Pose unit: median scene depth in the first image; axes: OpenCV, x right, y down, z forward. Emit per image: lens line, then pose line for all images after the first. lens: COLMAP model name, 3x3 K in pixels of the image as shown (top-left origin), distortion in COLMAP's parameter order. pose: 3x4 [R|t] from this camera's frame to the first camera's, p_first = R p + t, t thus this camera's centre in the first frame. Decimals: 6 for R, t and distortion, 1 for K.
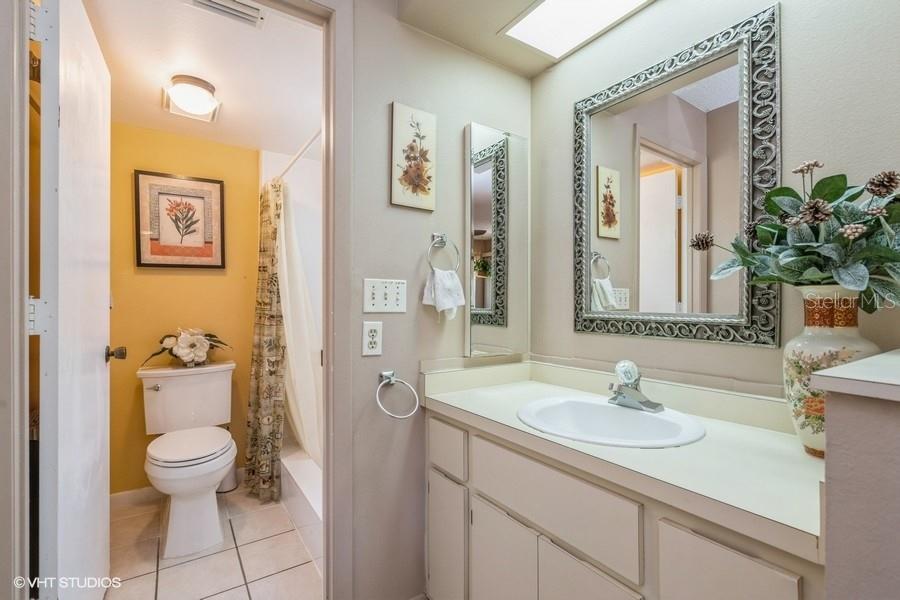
lens RADIAL K [[411.8, 0, 449.1], [0, 411.8, 302.6], [0, 0, 1]] dist [-0.001055, 0.000028]
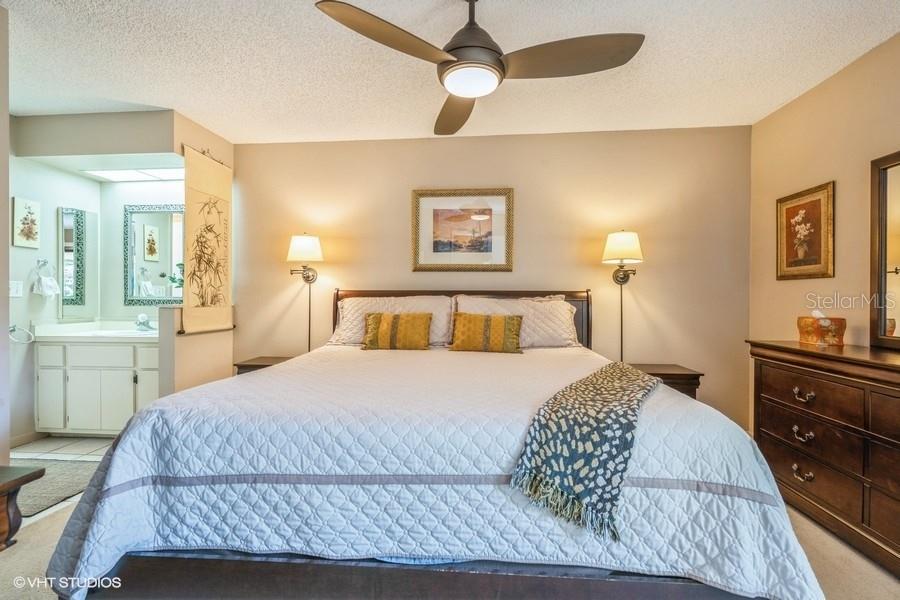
lens RADIAL K [[411.8, 0, 450.2], [0, 411.8, 296.9], [0, 0, 1]] dist [-0.001055, 0.000028]
pose [[0.637844, -0.001088, 0.770164, -0.319531], [-0.002184, 0.999992, 0.003221, 0.011960], [-0.770162, -0.003736, 0.637837, -1.969014]]
